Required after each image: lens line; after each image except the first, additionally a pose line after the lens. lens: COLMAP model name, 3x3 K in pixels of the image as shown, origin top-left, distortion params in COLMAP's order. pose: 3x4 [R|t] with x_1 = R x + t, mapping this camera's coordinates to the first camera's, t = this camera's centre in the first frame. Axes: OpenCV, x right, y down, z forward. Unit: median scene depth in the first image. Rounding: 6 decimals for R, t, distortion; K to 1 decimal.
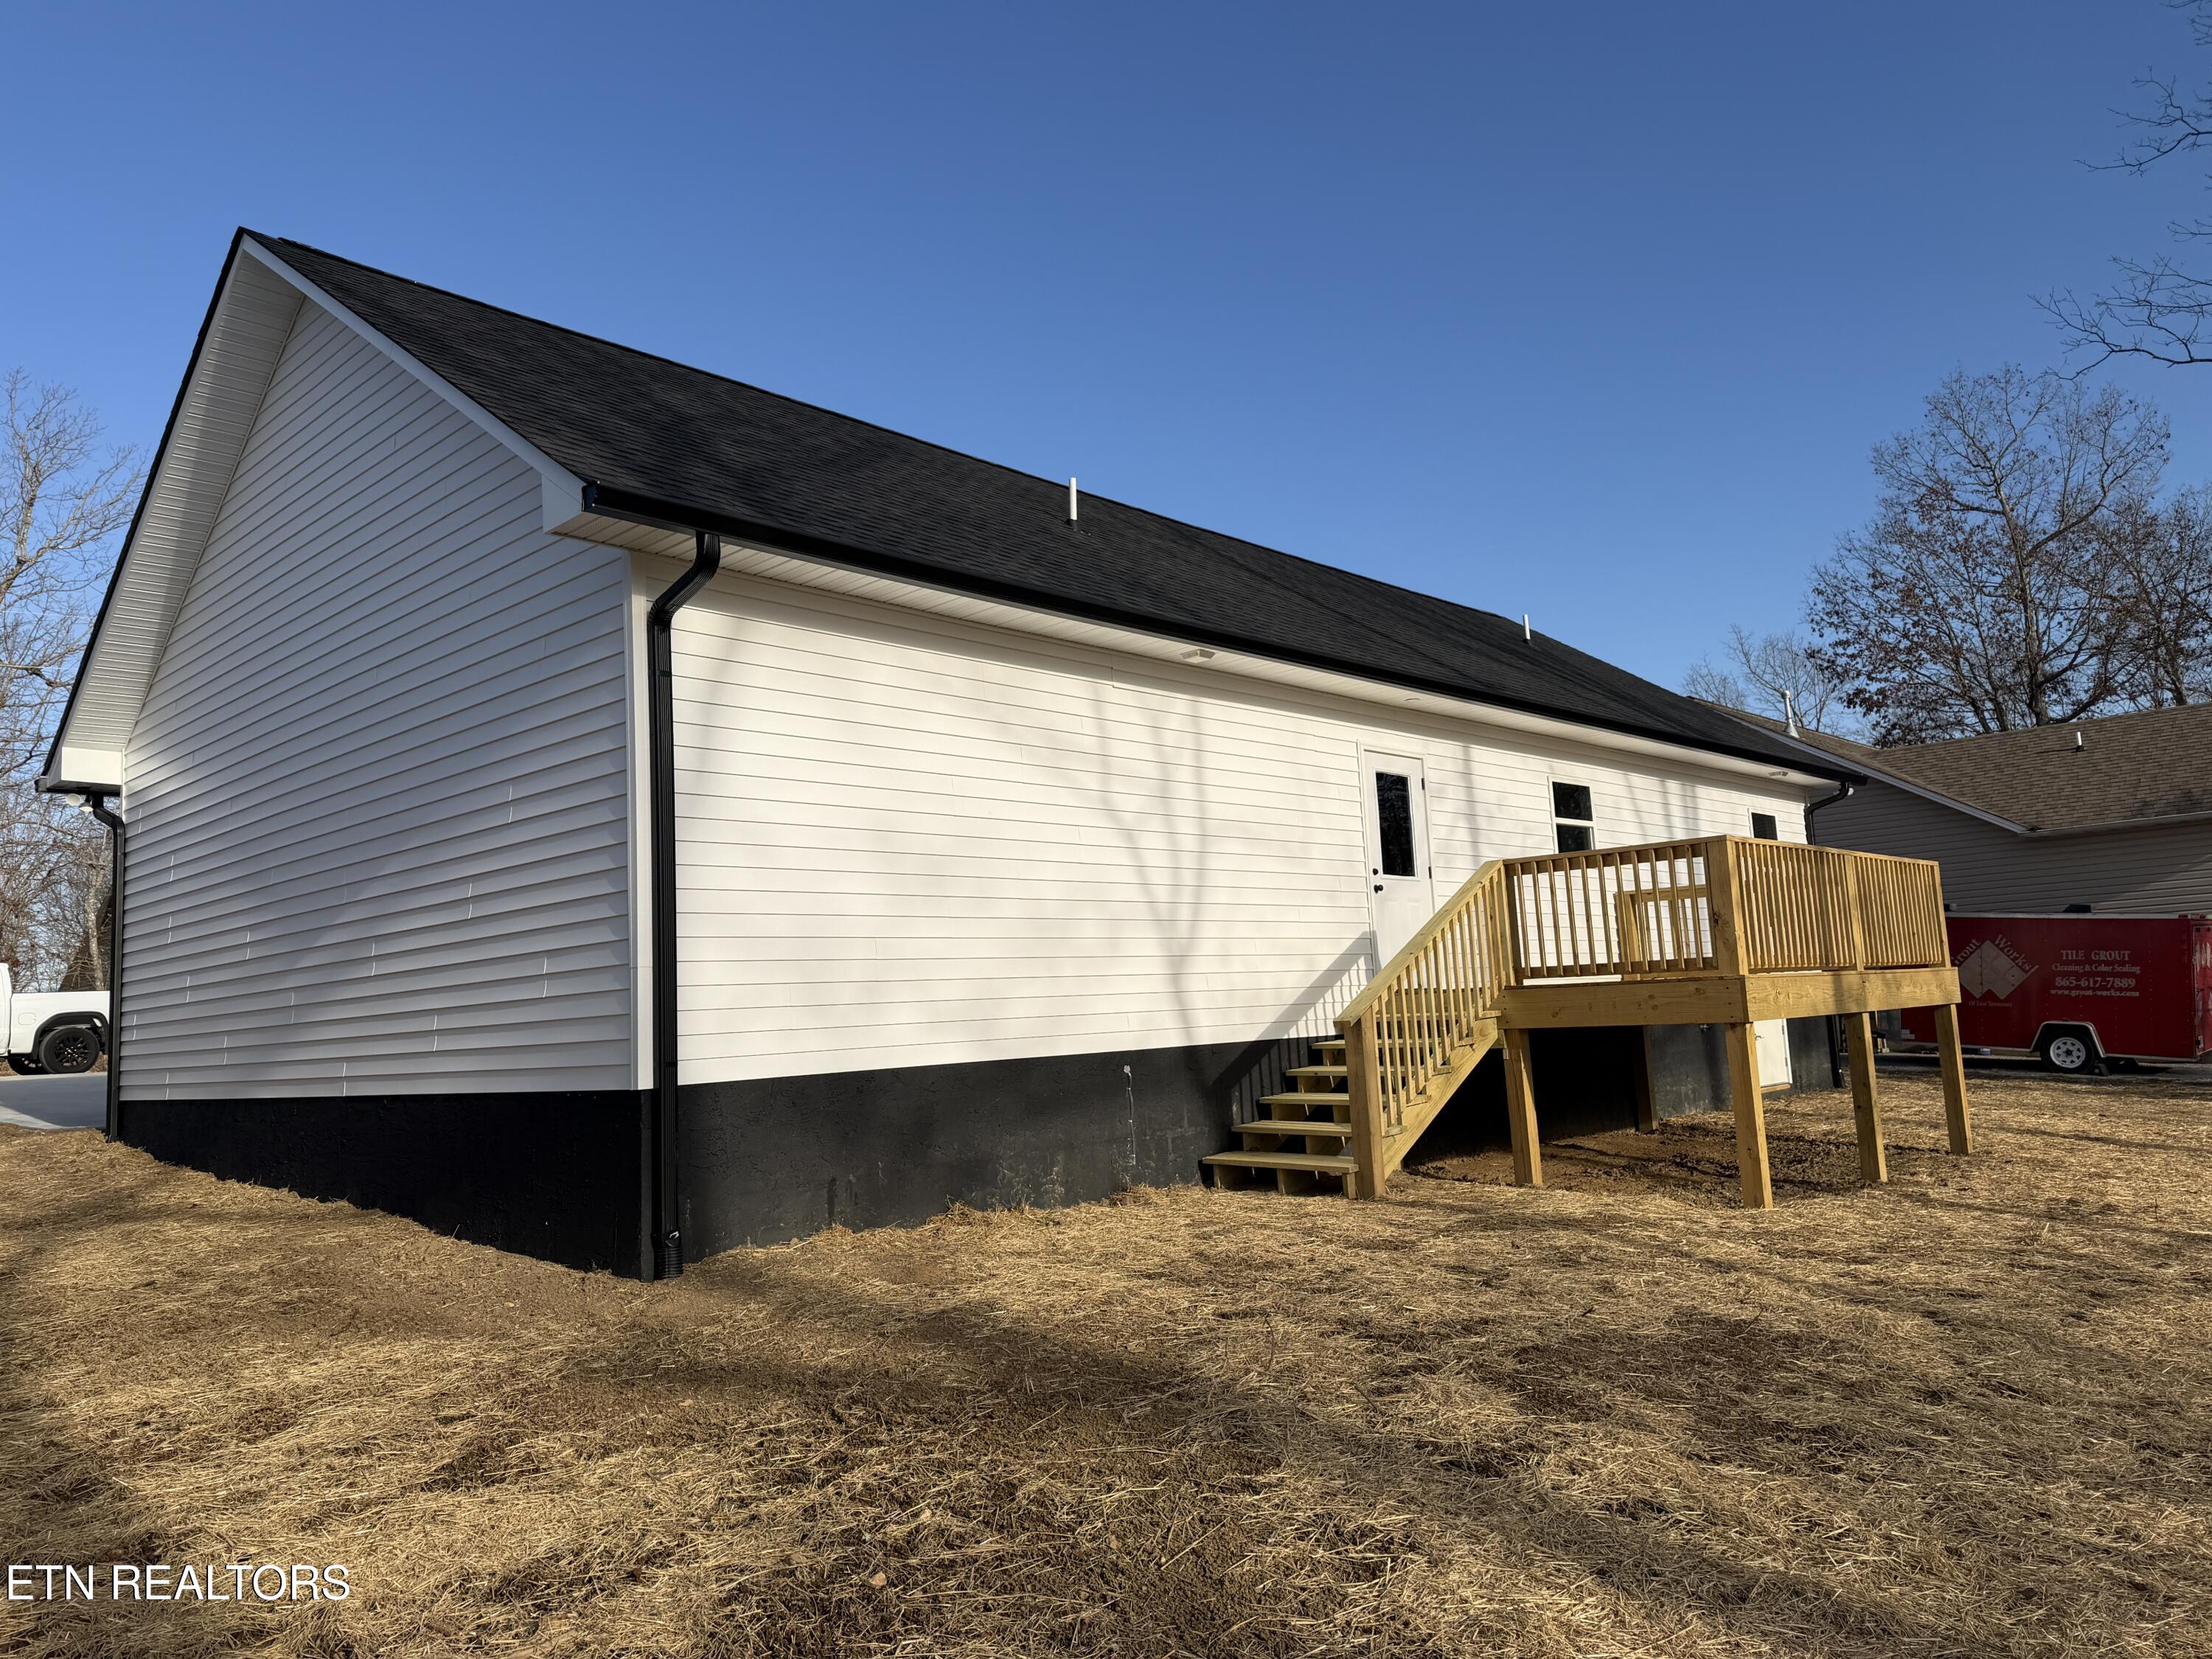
lens RADIAL K [[1518.9, 0, 1105.7], [0, 1518.9, 781.5], [0, 0, 1]] dist [0.058251, -0.080974]
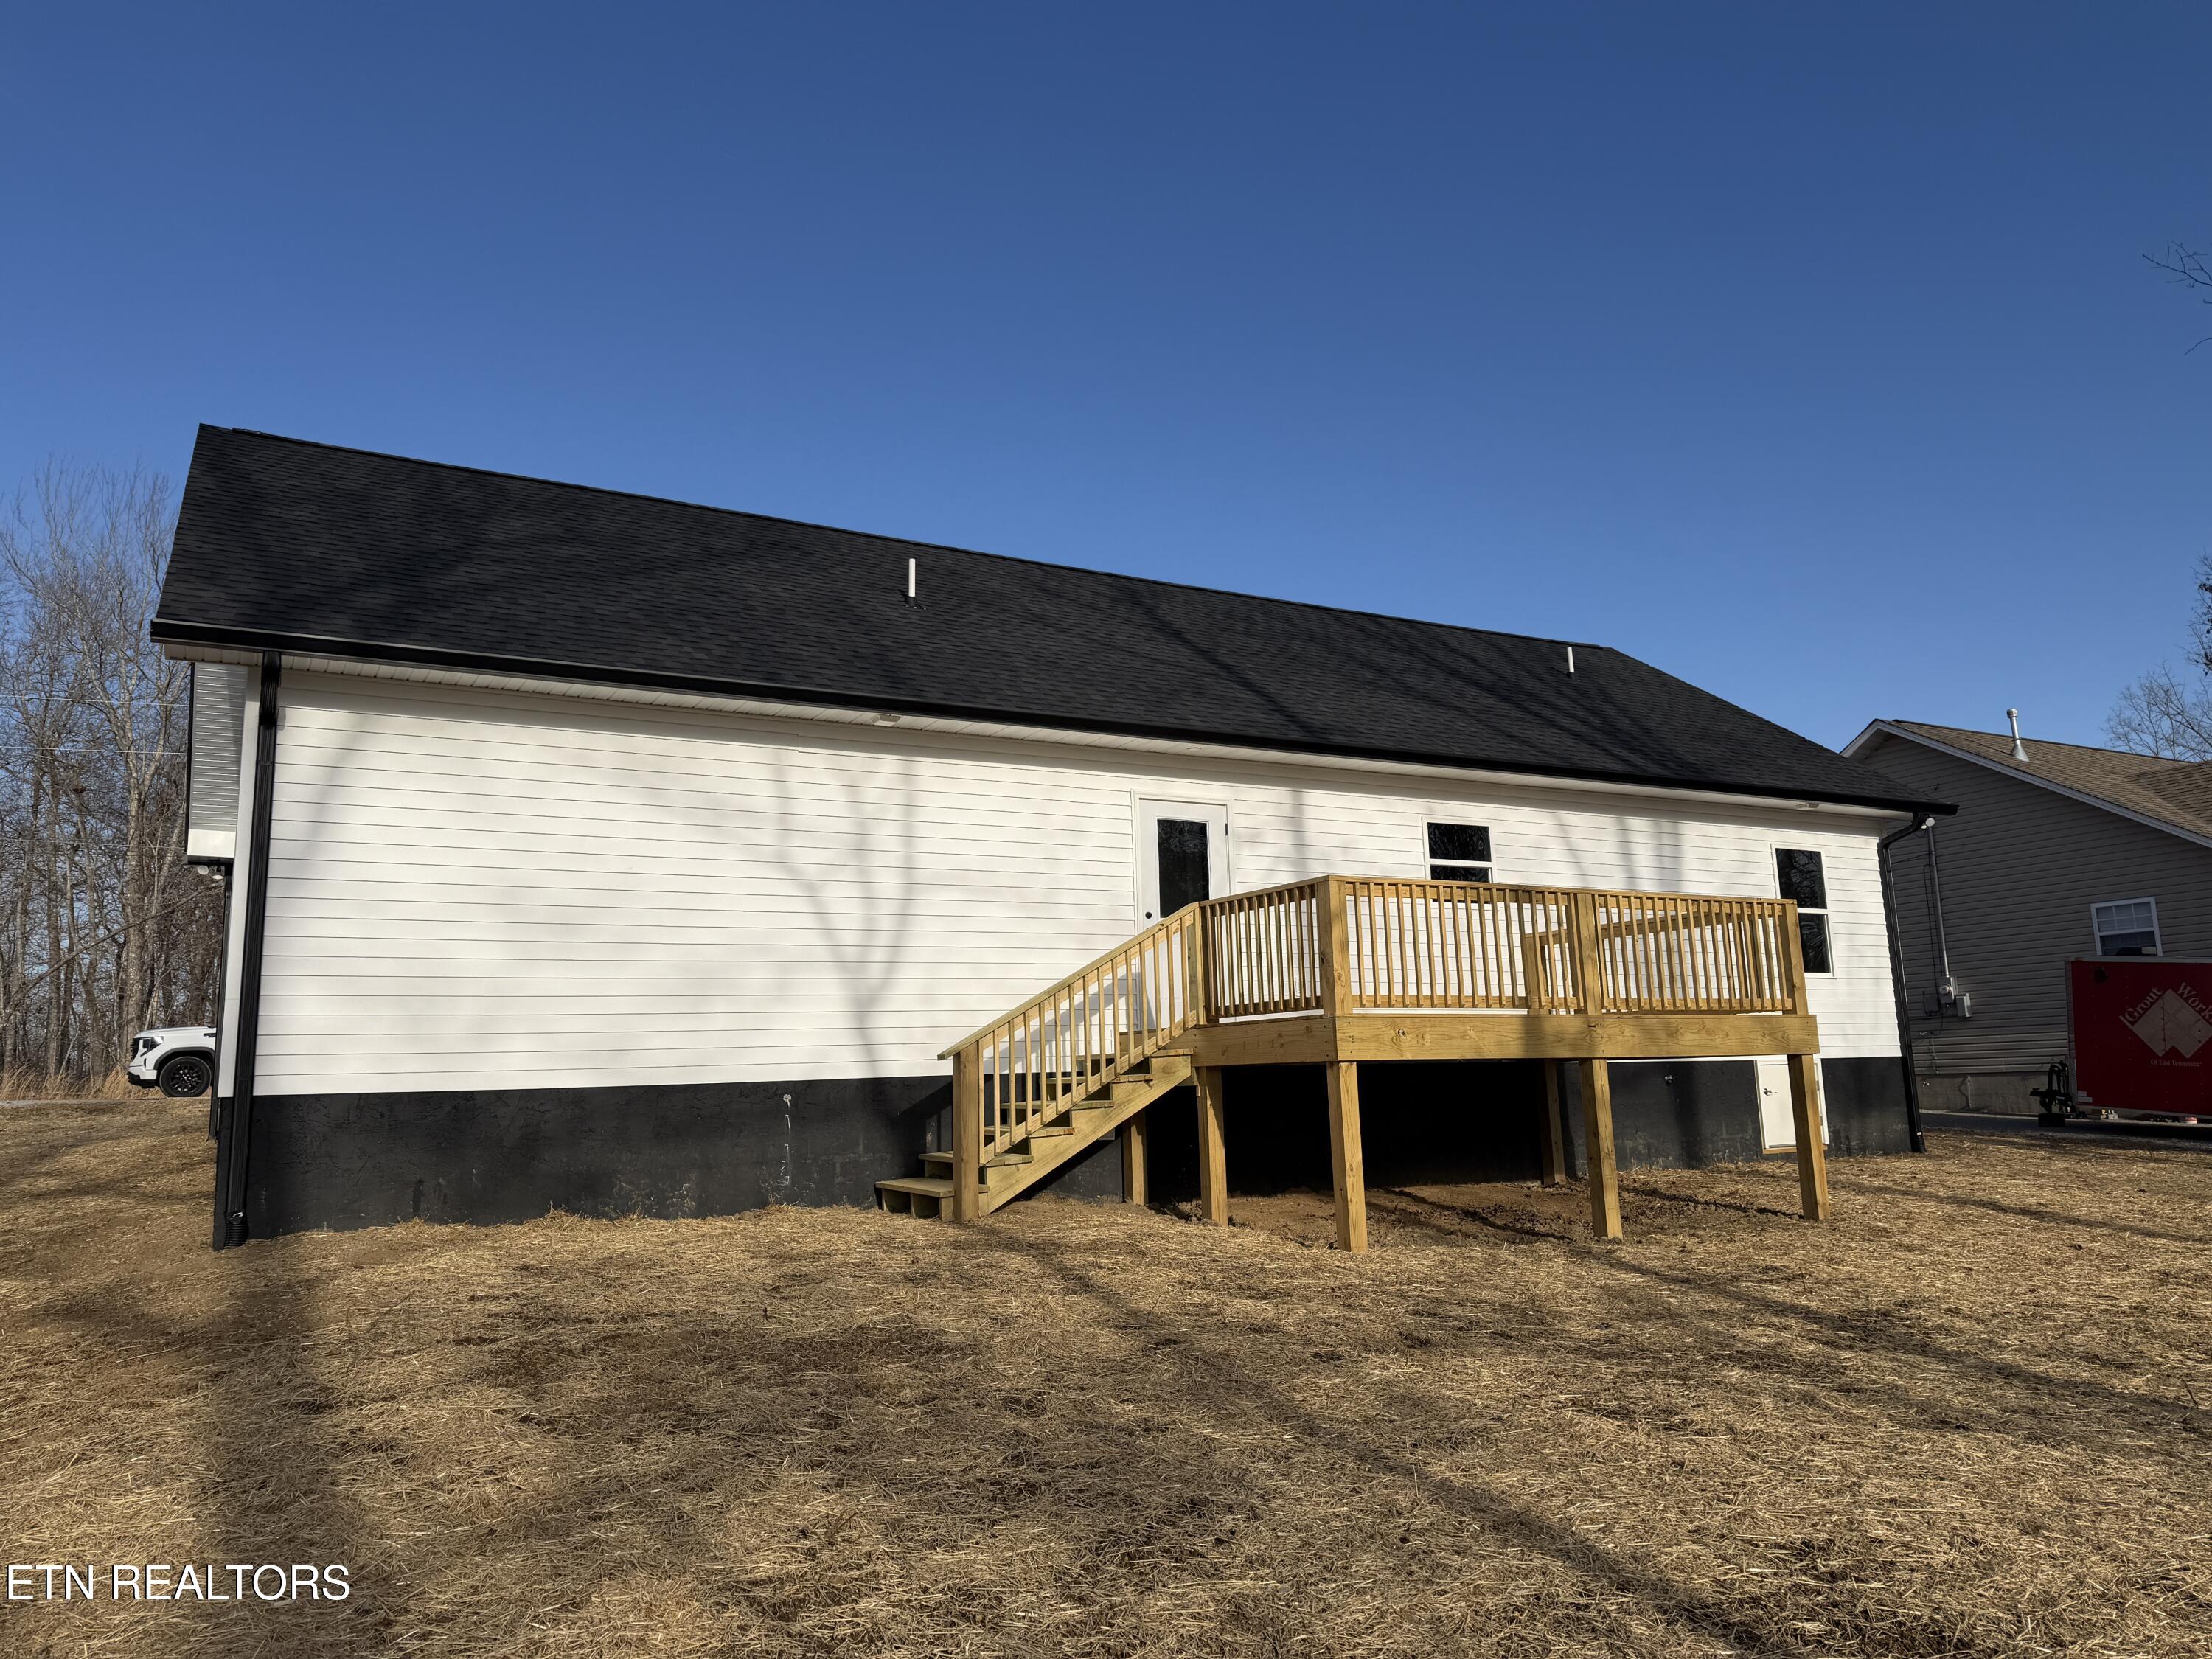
lens RADIAL K [[1559.2, 0, 1204.3], [0, 1559.2, 770.7], [0, 0, 1]] dist [0.108628, -0.175939]
pose [[0.962057, -0.036901, -0.270343, 0.587396], [0.026172, 0.998724, -0.043183, 0.008738], [0.271591, 0.034469, 0.961795, -0.023911]]
